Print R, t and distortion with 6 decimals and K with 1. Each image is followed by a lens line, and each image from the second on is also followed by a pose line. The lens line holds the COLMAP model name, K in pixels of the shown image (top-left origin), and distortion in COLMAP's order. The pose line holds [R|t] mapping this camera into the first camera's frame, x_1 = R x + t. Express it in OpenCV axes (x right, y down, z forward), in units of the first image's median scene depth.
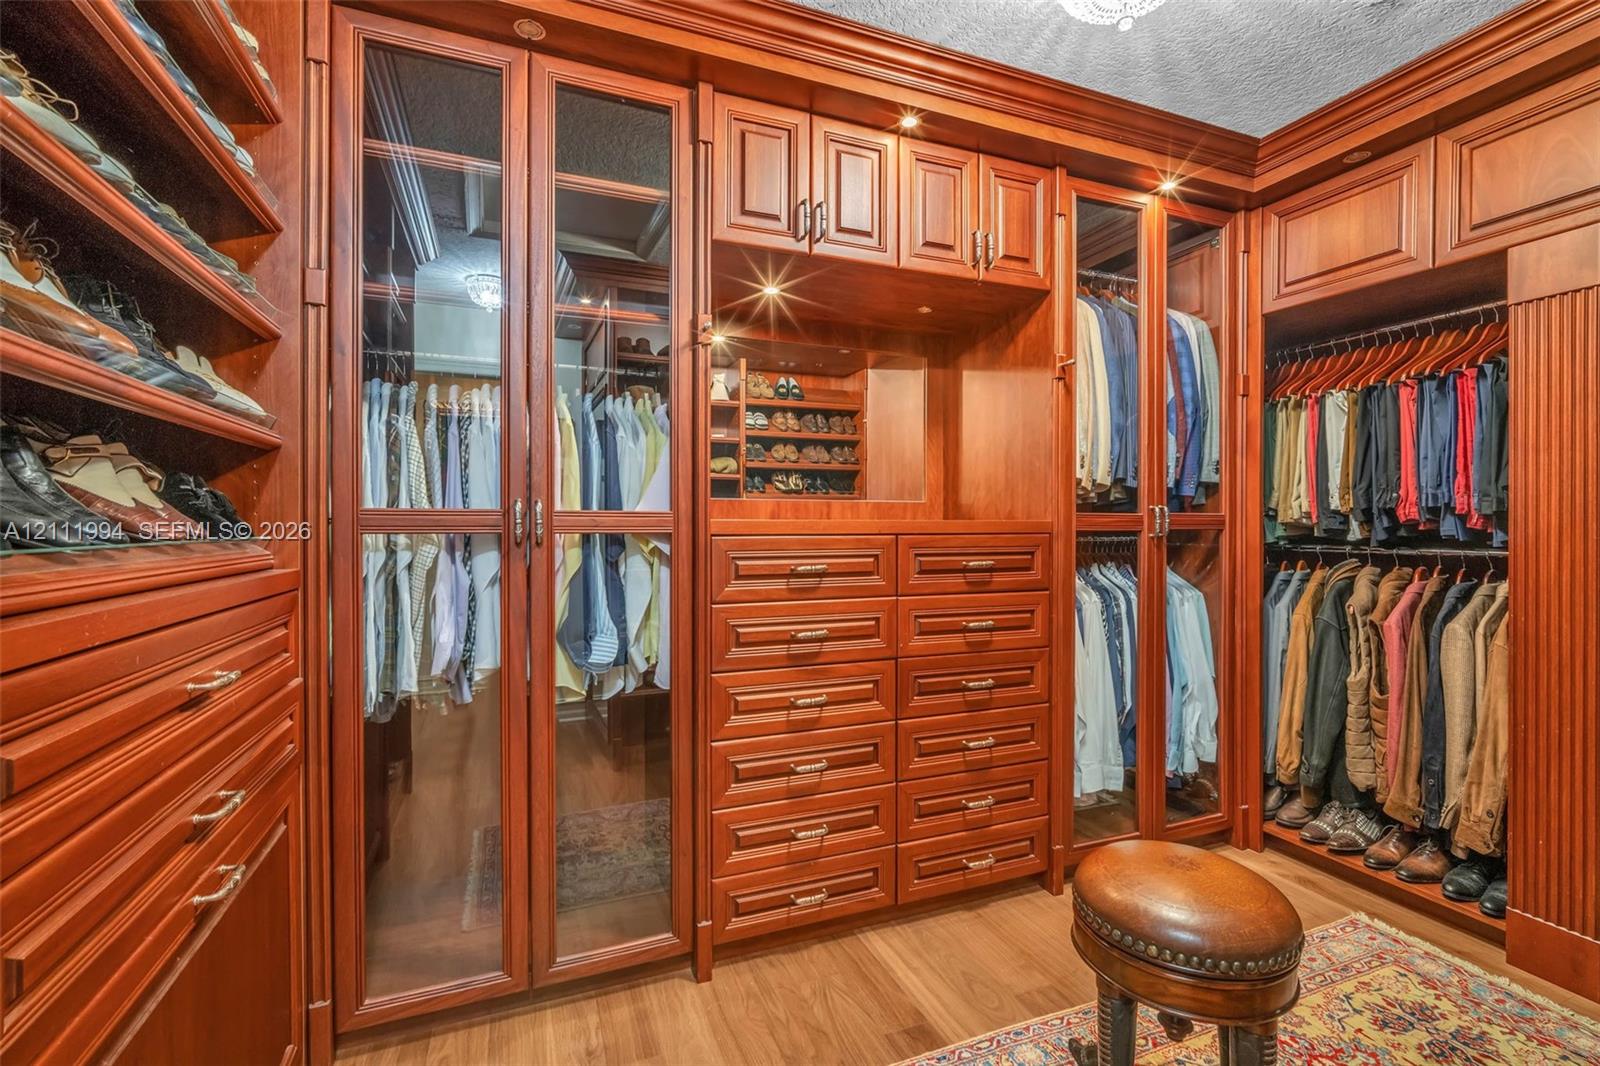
lens RADIAL K [[703.0, 0, 787.5], [0, 703.0, 531.0], [0, 0, 1]] dist [-0.010492, 0.003429]
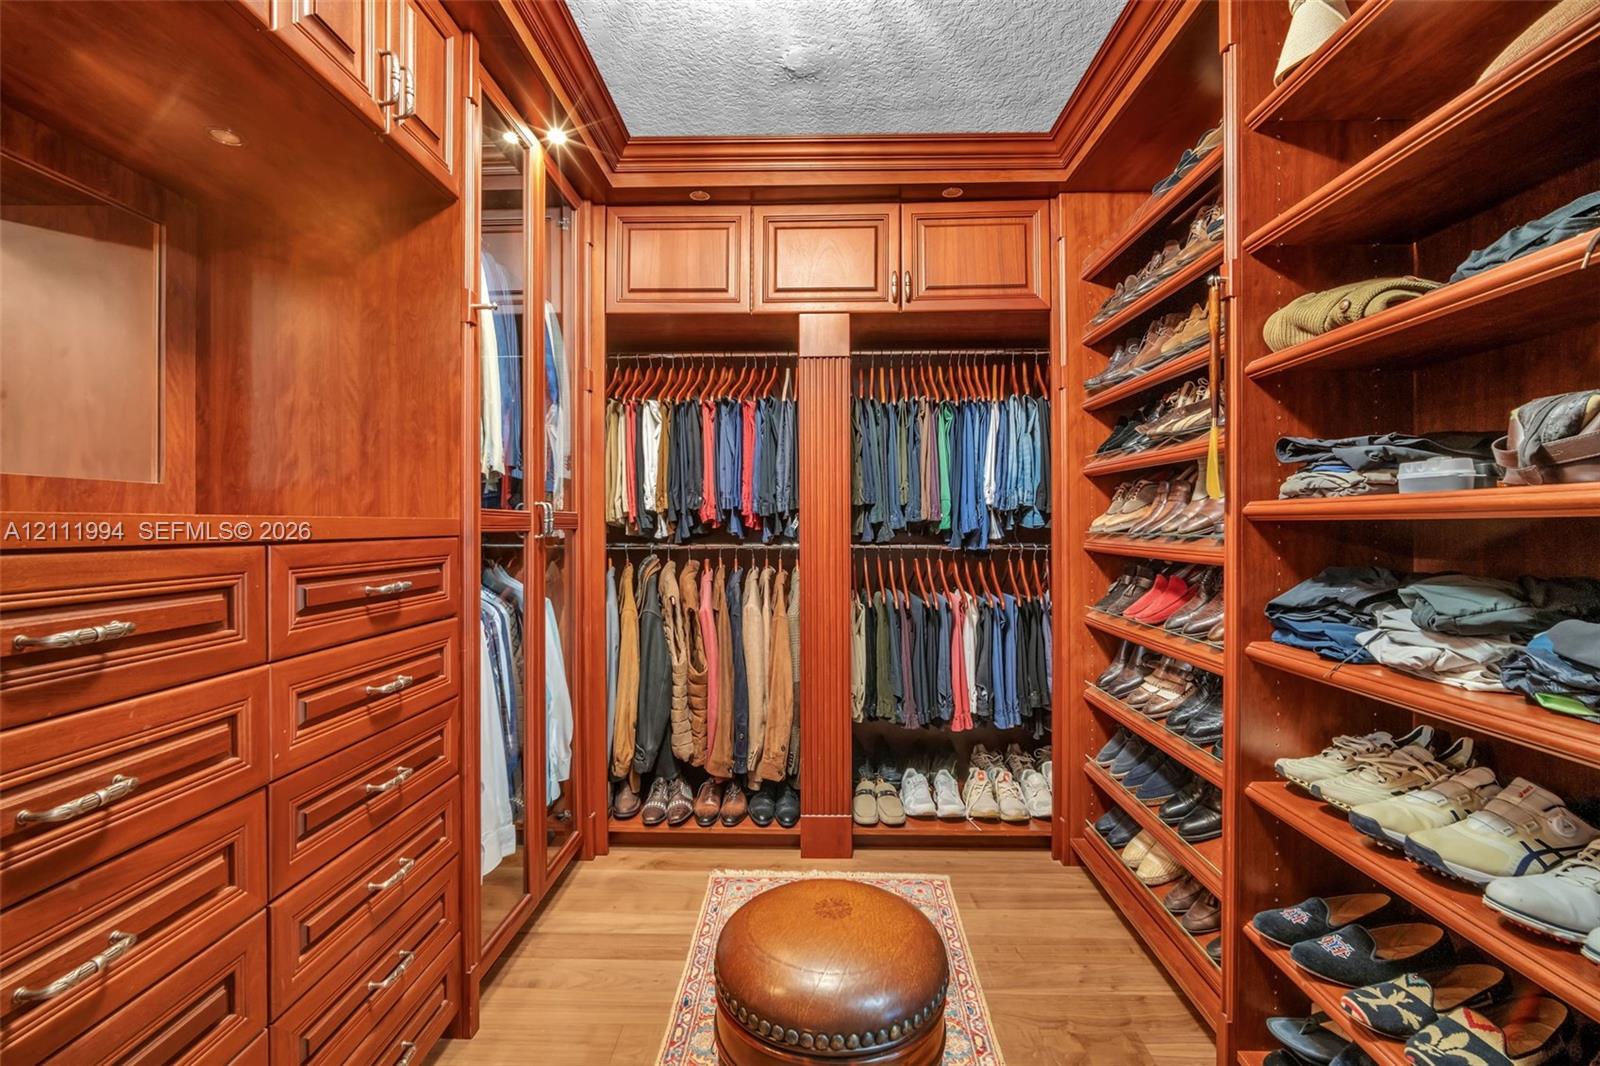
lens RADIAL K [[703.0, 0, 804.4], [0, 703.0, 523.6], [0, 0, 1]] dist [-0.010492, 0.003429]
pose [[0.378373, 0.000482, 0.925653, -0.152770], [0.008424, 0.999957, -0.003965, -0.003761], [-0.925615, 0.009298, 0.378353, 0.397898]]
